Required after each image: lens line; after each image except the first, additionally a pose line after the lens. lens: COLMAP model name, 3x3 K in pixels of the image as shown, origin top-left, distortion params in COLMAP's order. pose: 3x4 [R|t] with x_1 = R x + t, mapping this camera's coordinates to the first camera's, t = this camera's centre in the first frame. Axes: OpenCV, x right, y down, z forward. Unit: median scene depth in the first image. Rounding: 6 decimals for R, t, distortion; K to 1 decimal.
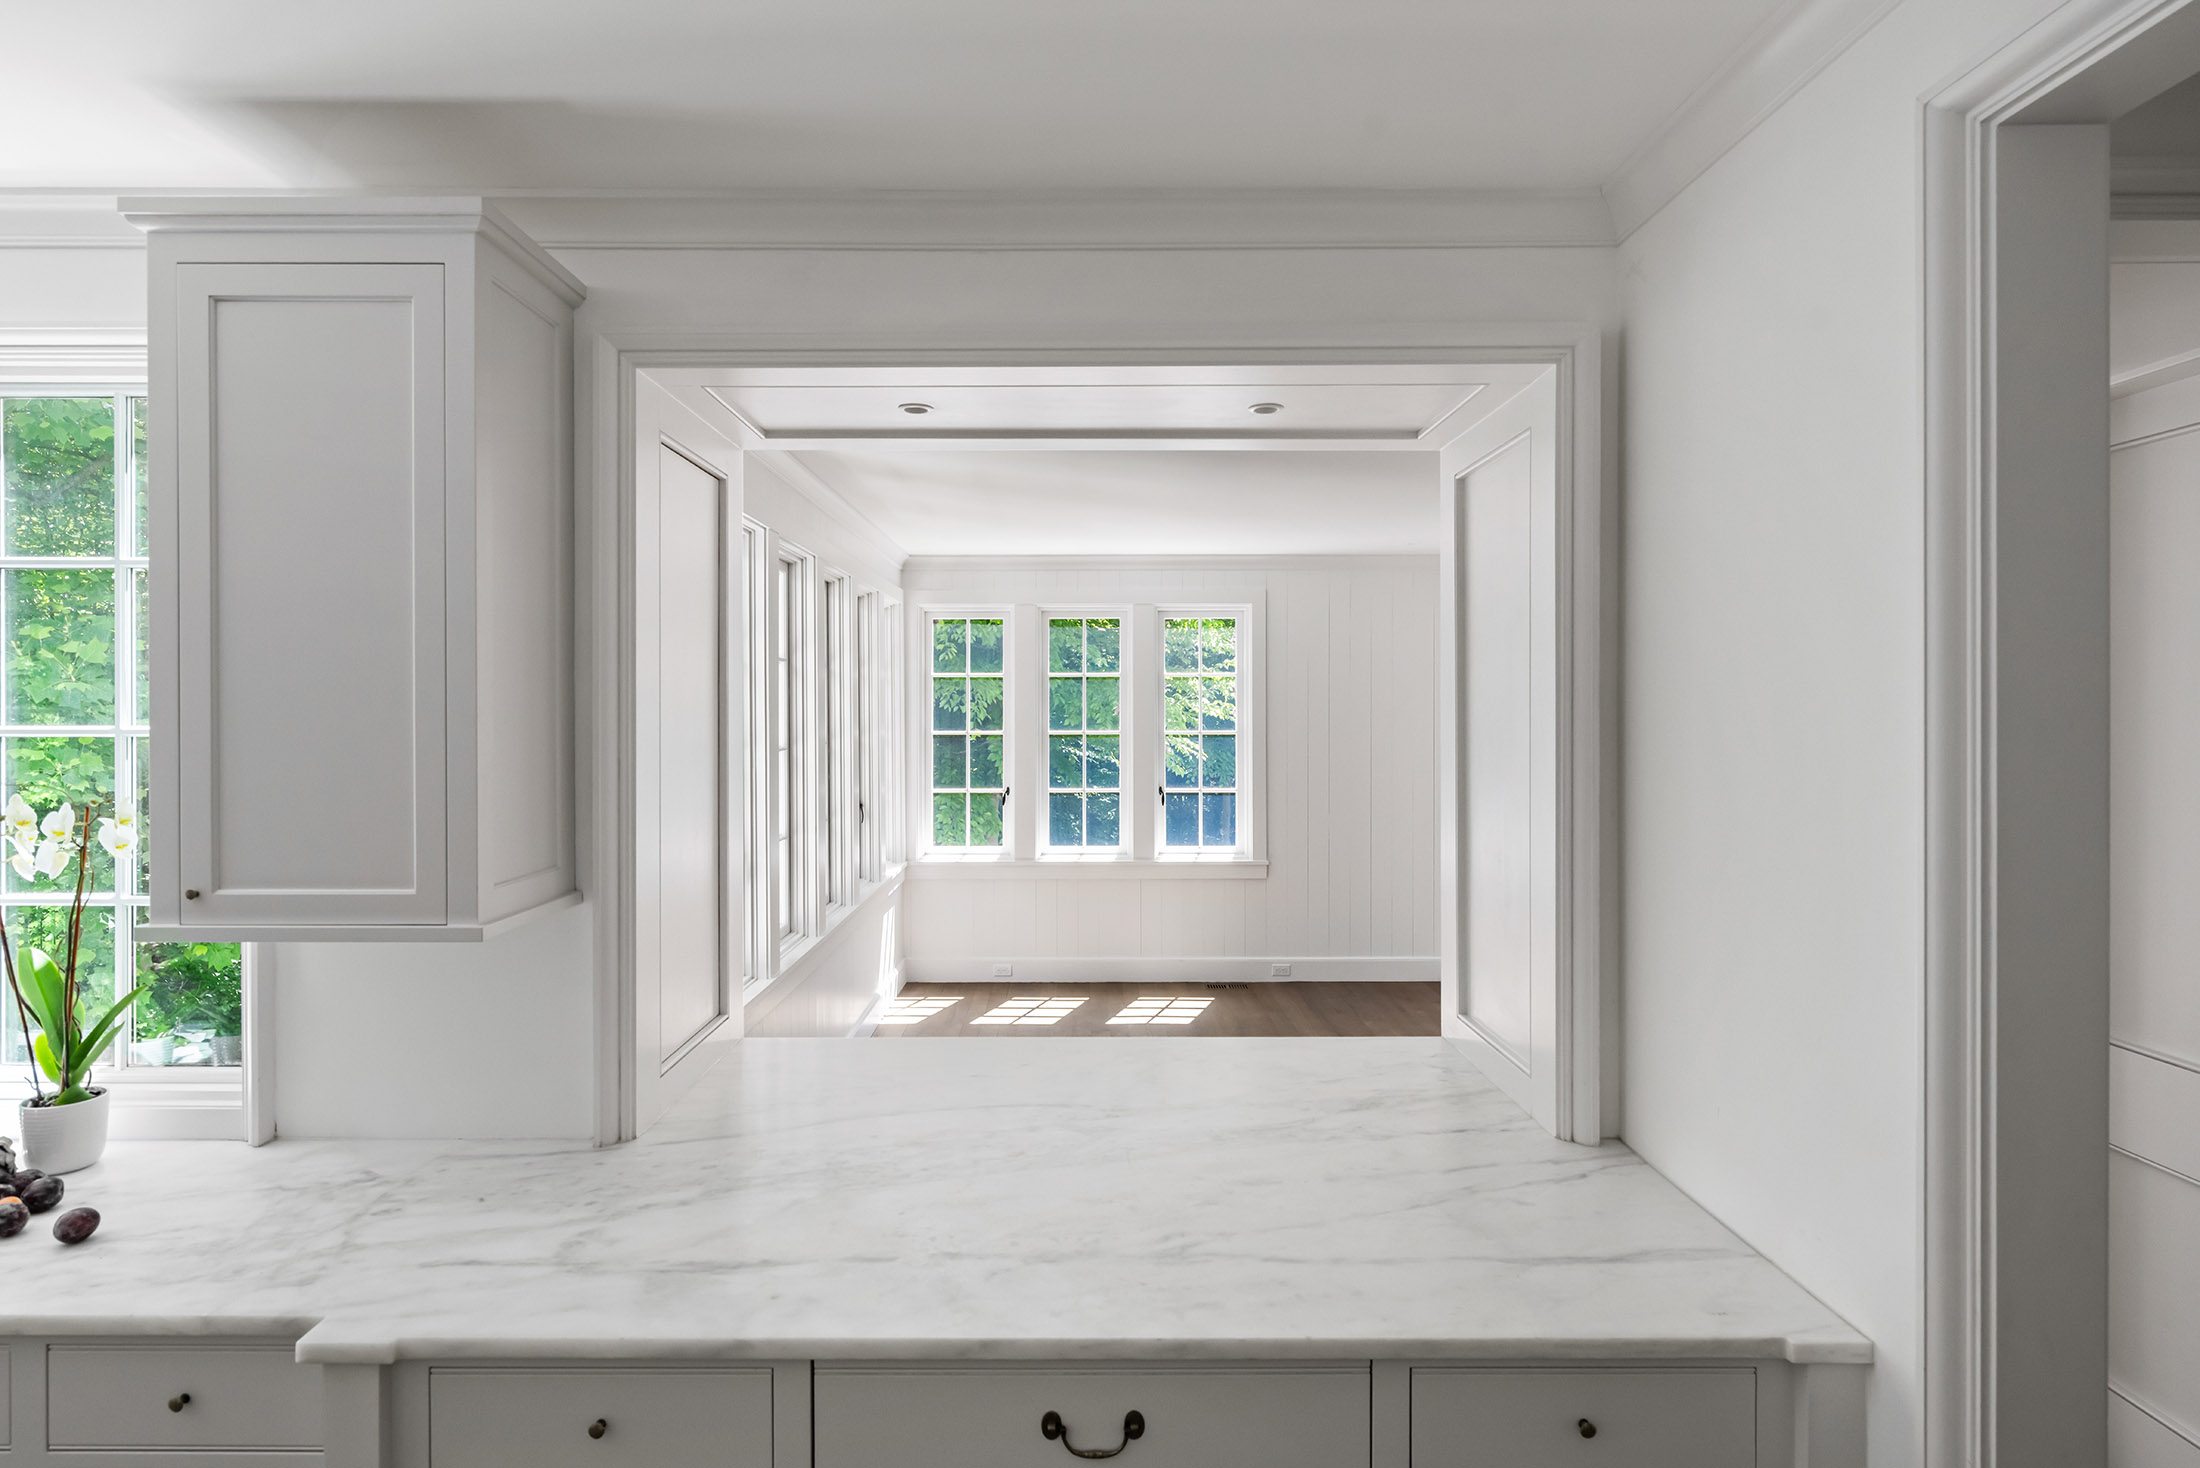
lens RADIAL K [[1154.5, 0, 1100.0], [0, 1154.5, 734.0], [0, 0, 1]] dist [-0.001329, -0.000031]
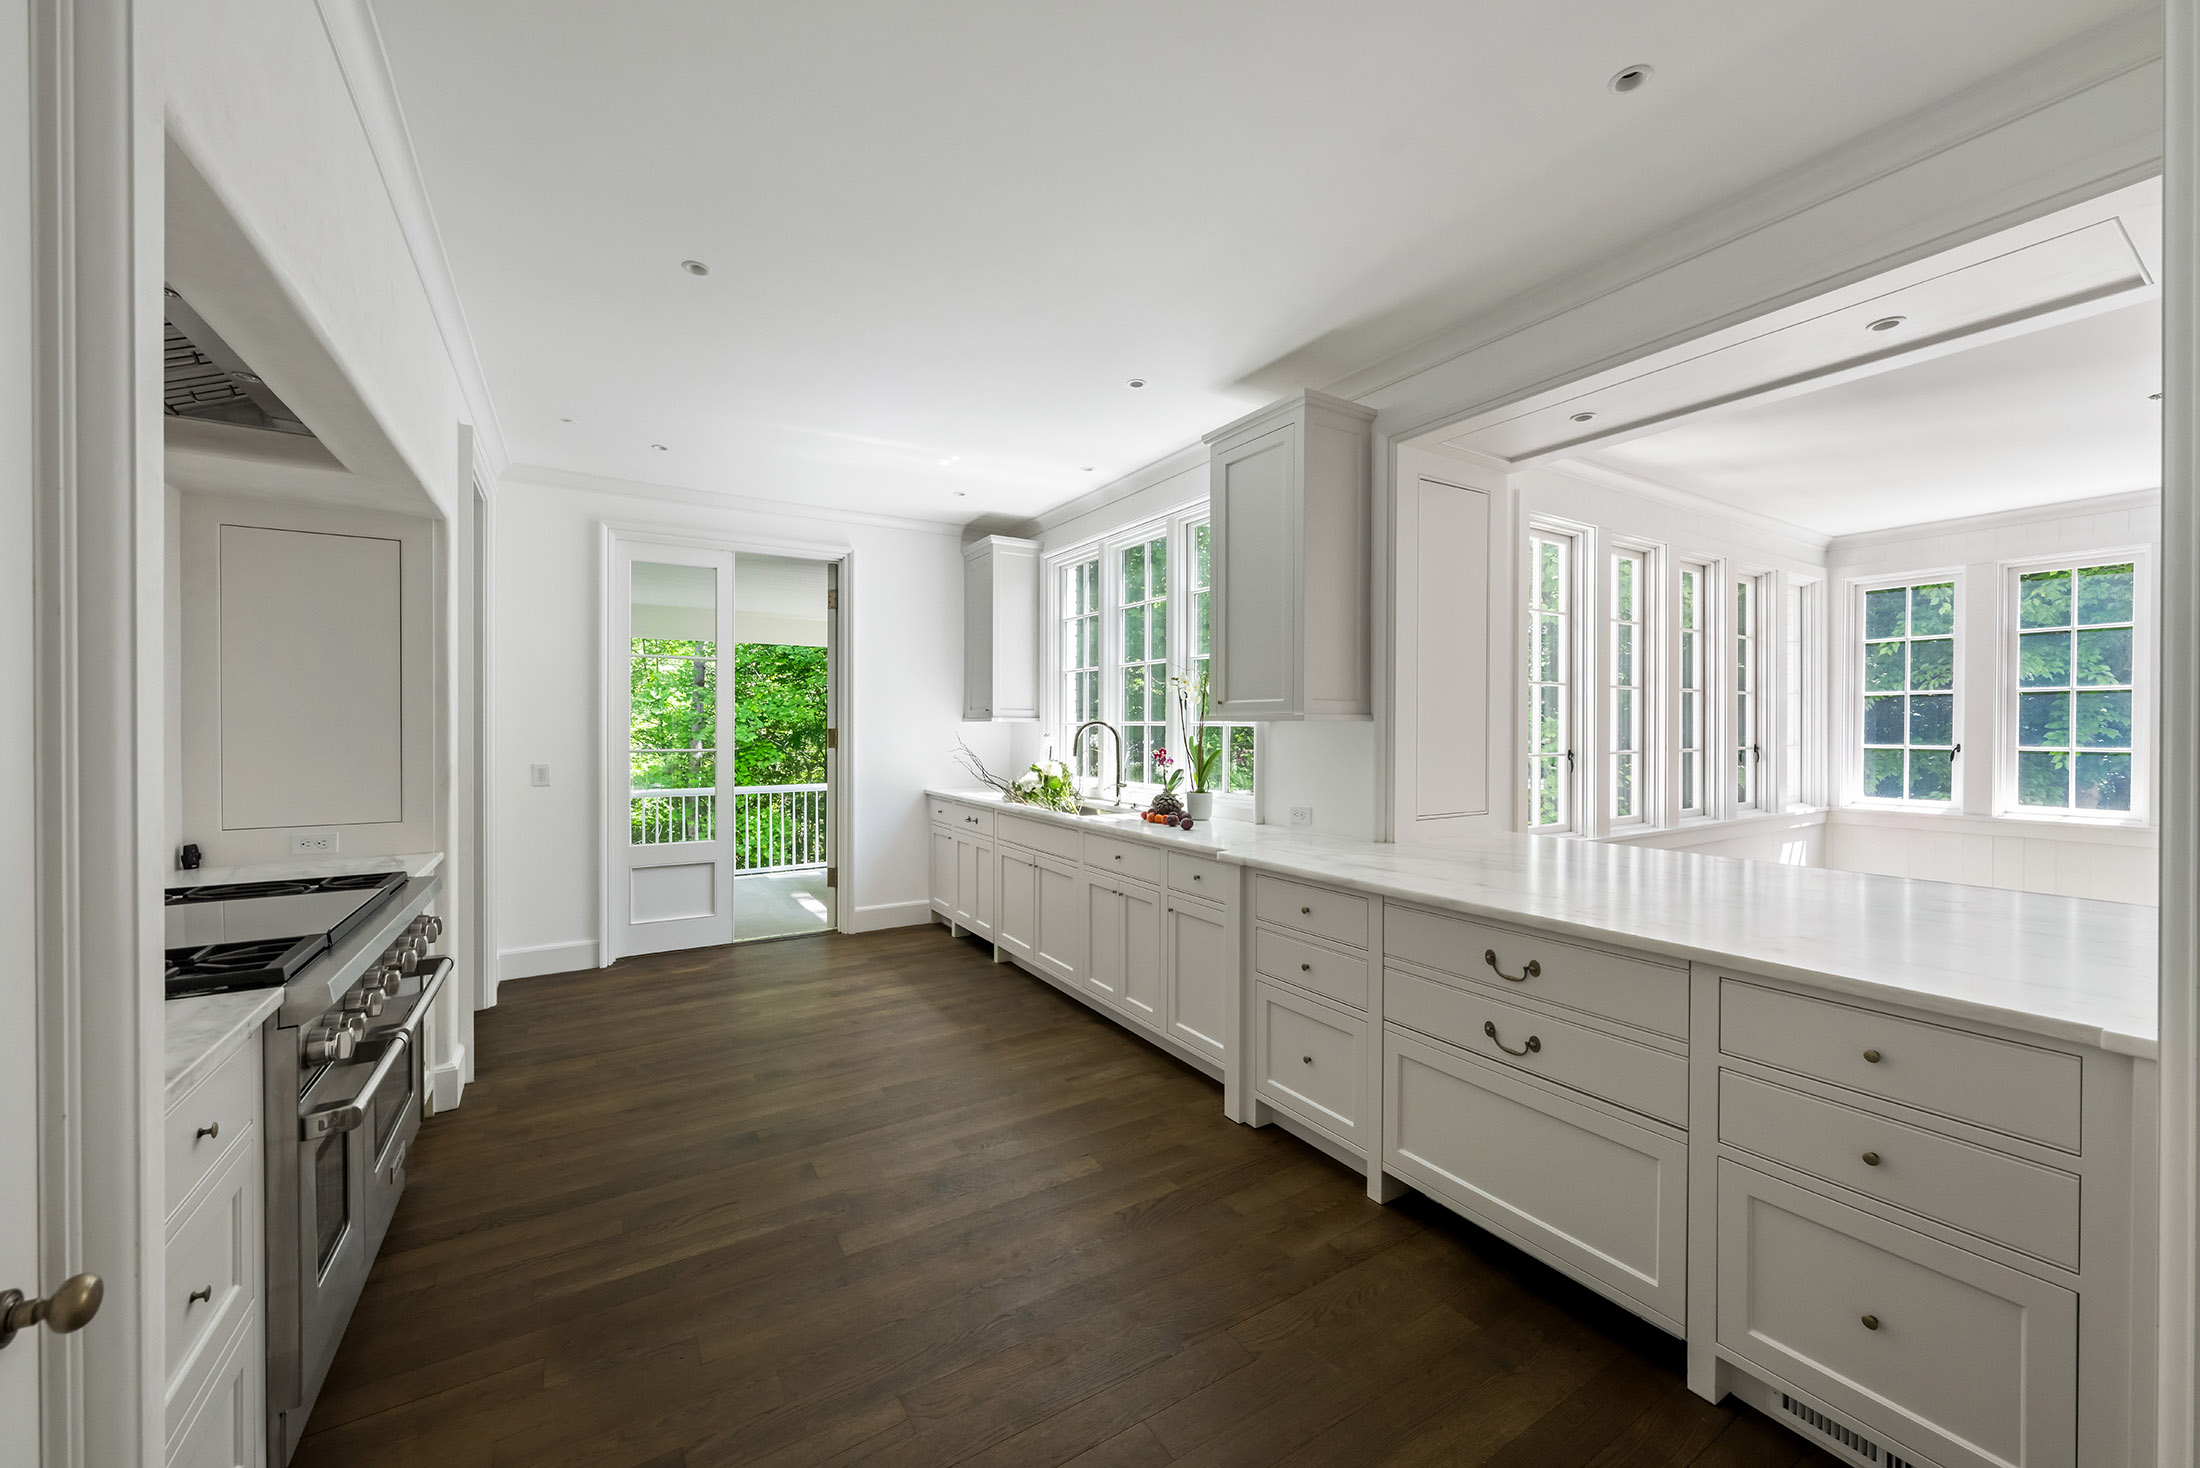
lens RADIAL K [[811.2, 0, 1100.0], [0, 811.2, 734.0], [0, 0, 1]] dist [0.000790, -0.000152]
pose [[0.531375, 0.012577, -0.847043, 0.138025], [-0.014337, 0.999880, 0.005853, 0.047502], [0.847015, 0.009034, 0.531492, -0.040182]]
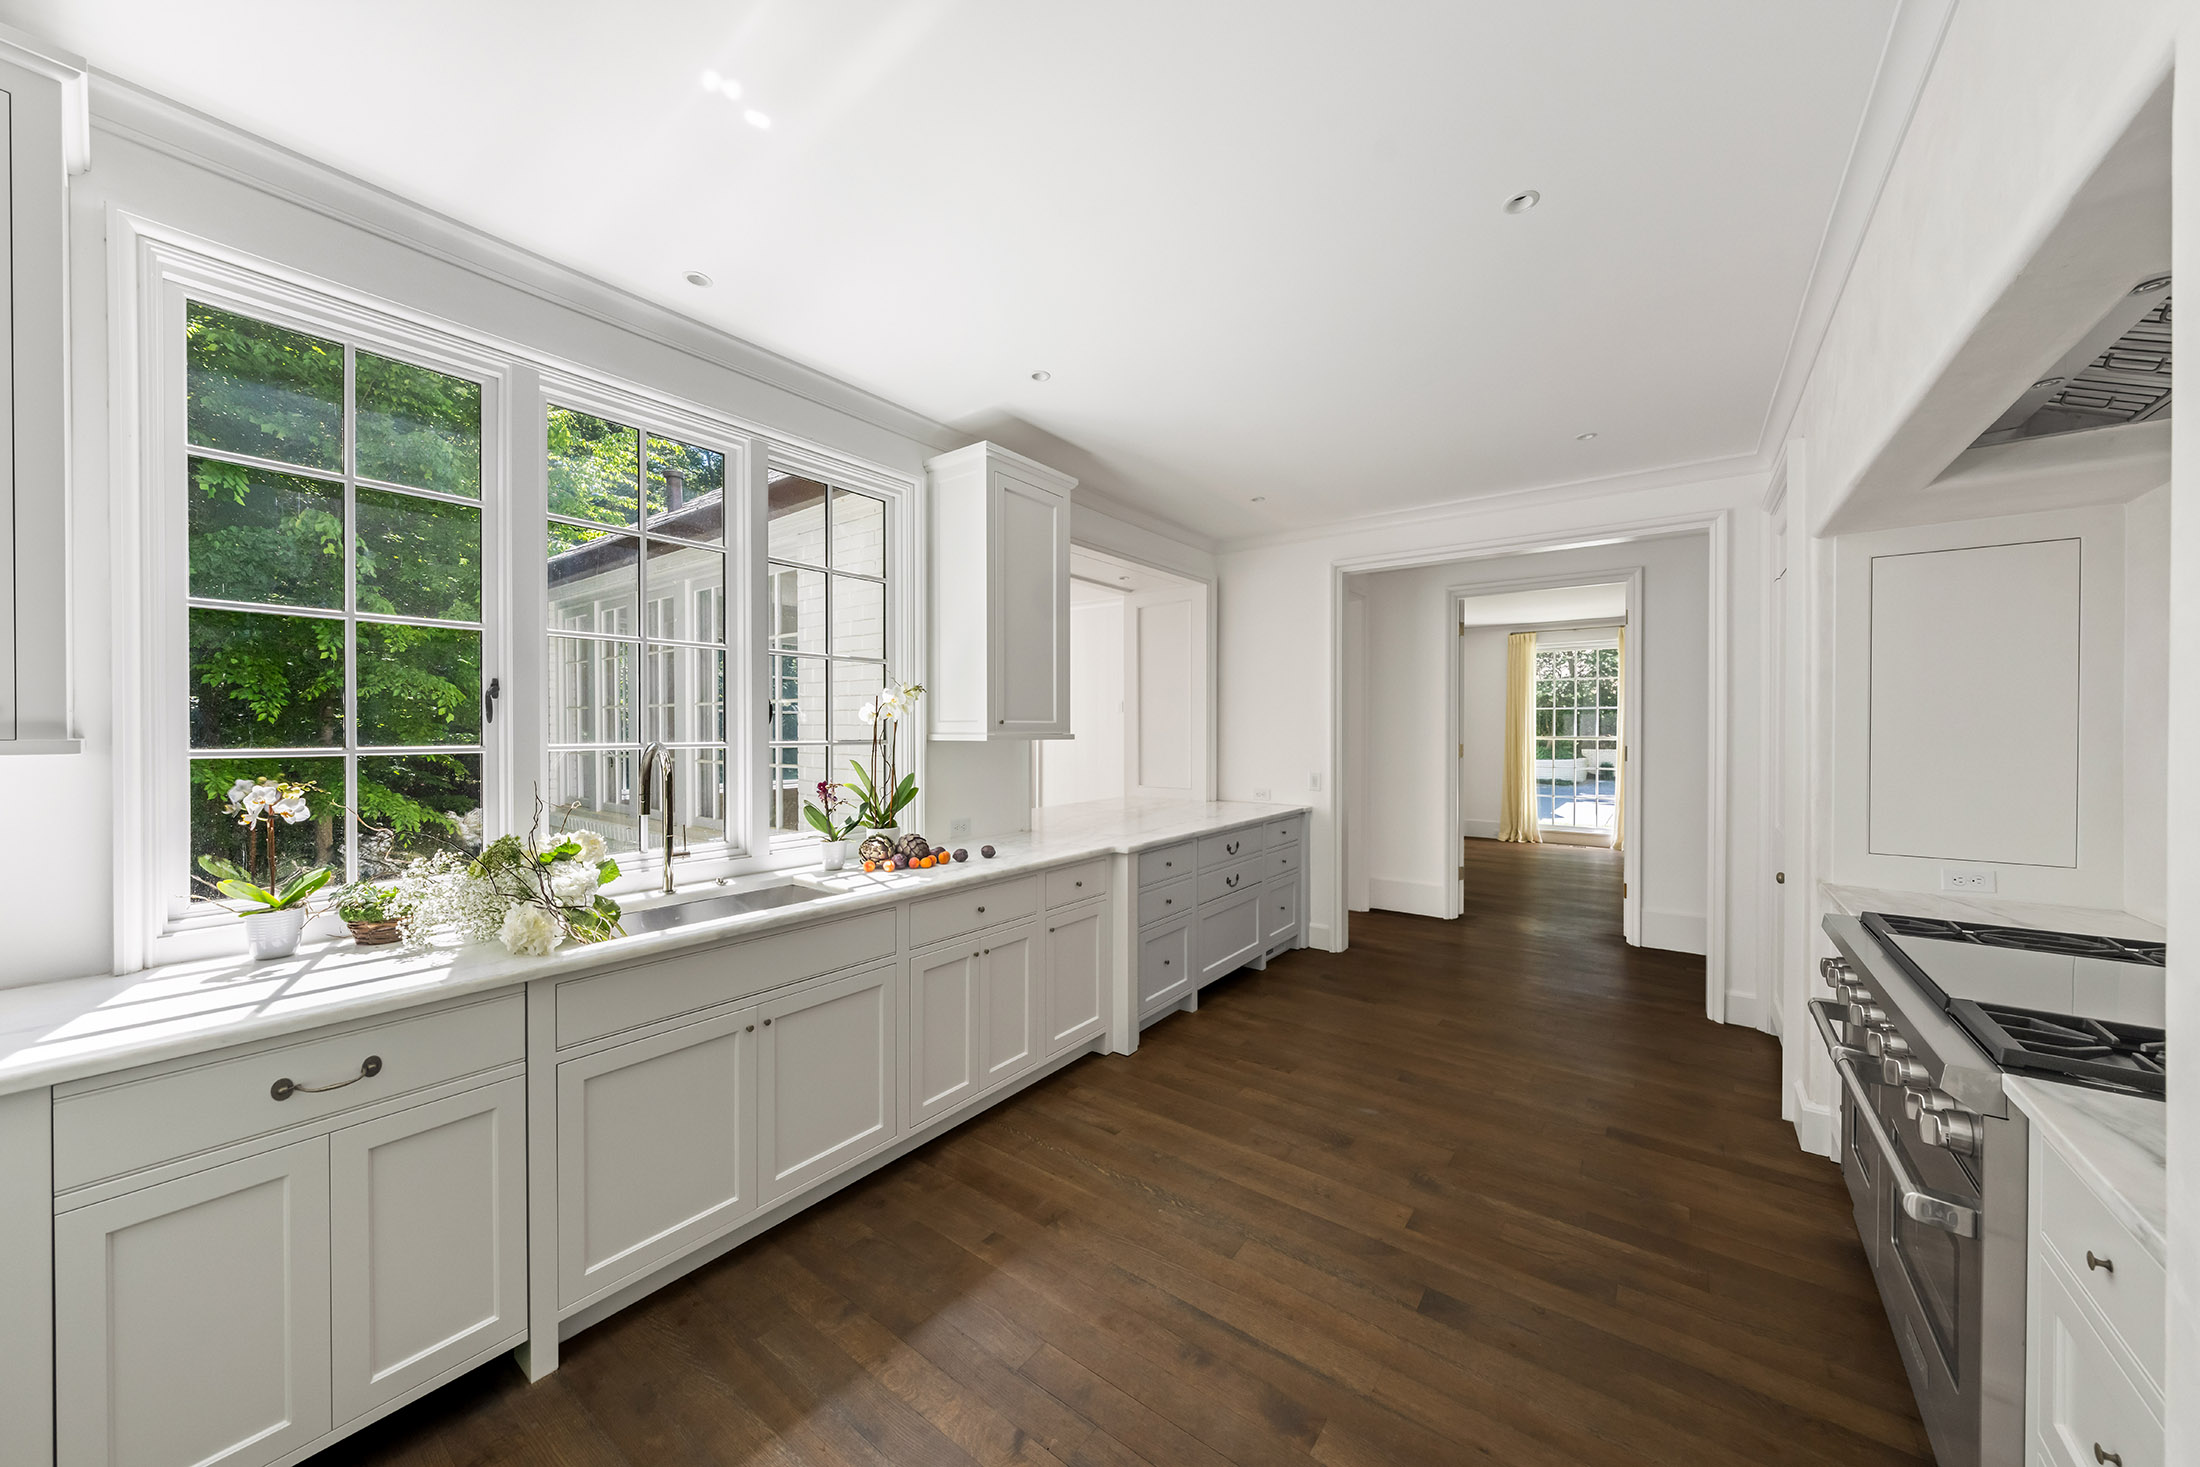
lens RADIAL K [[749.1, 0, 1128.0], [0, 749.1, 733.9], [0, 0, 1]] dist [-0.000207, -0.000054]
pose [[0.584168, -0.002710, 0.811628, -0.462104], [0.003836, 0.999992, 0.000578, 0.039807], [-0.811624, 0.002776, 0.584174, -0.043076]]
